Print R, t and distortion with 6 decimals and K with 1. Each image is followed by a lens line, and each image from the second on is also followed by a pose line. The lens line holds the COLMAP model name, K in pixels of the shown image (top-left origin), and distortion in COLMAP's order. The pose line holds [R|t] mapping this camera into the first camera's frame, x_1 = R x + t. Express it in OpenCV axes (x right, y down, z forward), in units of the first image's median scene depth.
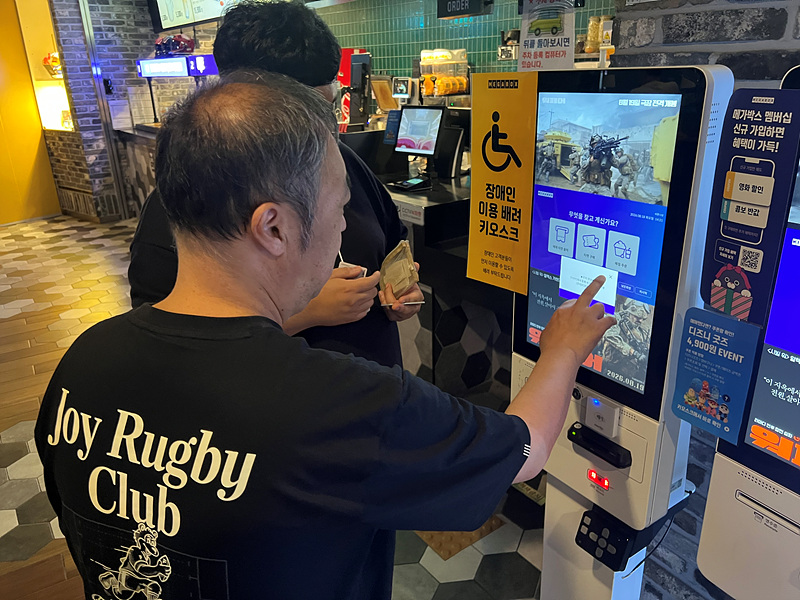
lens RADIAL K [[612.0, 0, 397.4], [0, 612.0, 298.5], [0, 0, 1]] dist [-0.006967, -0.016281]
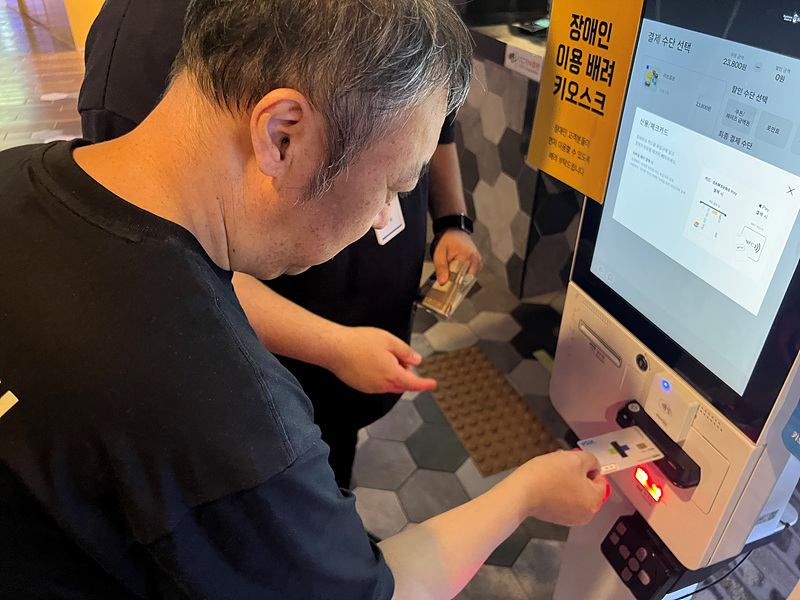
lens RADIAL K [[612.0, 0, 402.3], [0, 612.0, 304.9], [0, 0, 1]] dist [-0.006967, -0.016281]
pose [[0.966340, 0.175975, -0.187667, 0.147194], [-0.126976, 0.960665, 0.246983, -0.035106], [0.223748, -0.214841, 0.950674, 0.308787]]
